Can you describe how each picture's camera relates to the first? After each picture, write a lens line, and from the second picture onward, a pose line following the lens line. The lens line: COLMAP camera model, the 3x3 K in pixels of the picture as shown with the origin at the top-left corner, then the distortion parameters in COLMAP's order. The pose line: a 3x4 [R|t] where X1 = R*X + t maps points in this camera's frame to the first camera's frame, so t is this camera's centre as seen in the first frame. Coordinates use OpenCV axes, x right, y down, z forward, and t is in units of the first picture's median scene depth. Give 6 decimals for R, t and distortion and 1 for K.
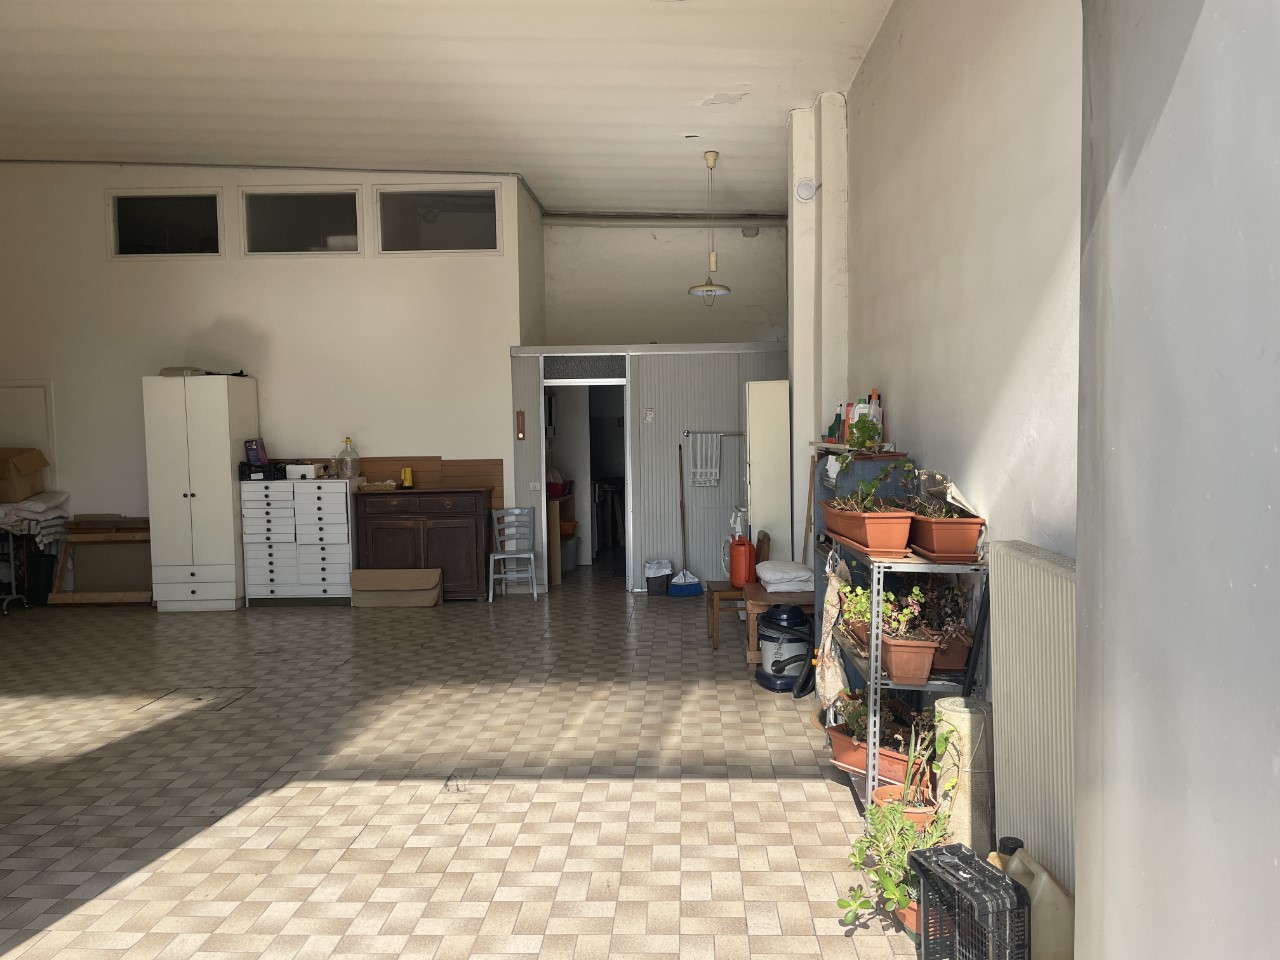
lens RADIAL K [[1000.3, 0, 643.8], [0, 1000.3, 476.4], [0, 0, 1]] dist [0.102211, -0.132712]
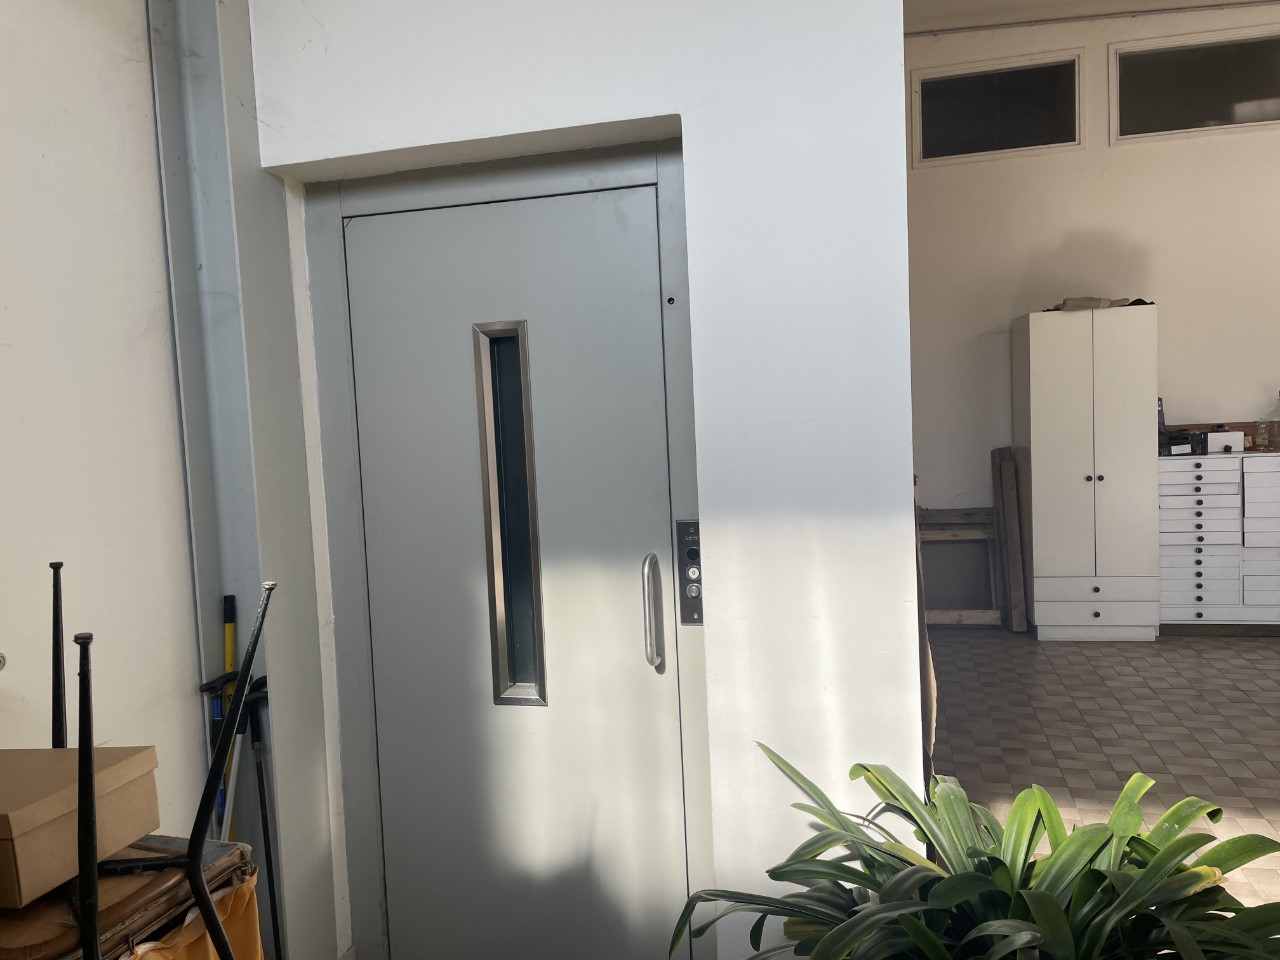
lens RADIAL K [[1000.3, 0, 618.3], [0, 1000.3, 468.4], [0, 0, 1]] dist [0.102211, -0.132712]
pose [[0.973364, -0.019280, -0.228452, -0.593905], [0.022848, 0.999655, 0.012982, -0.004942], [0.228122, -0.017856, 0.973469, 0.228915]]
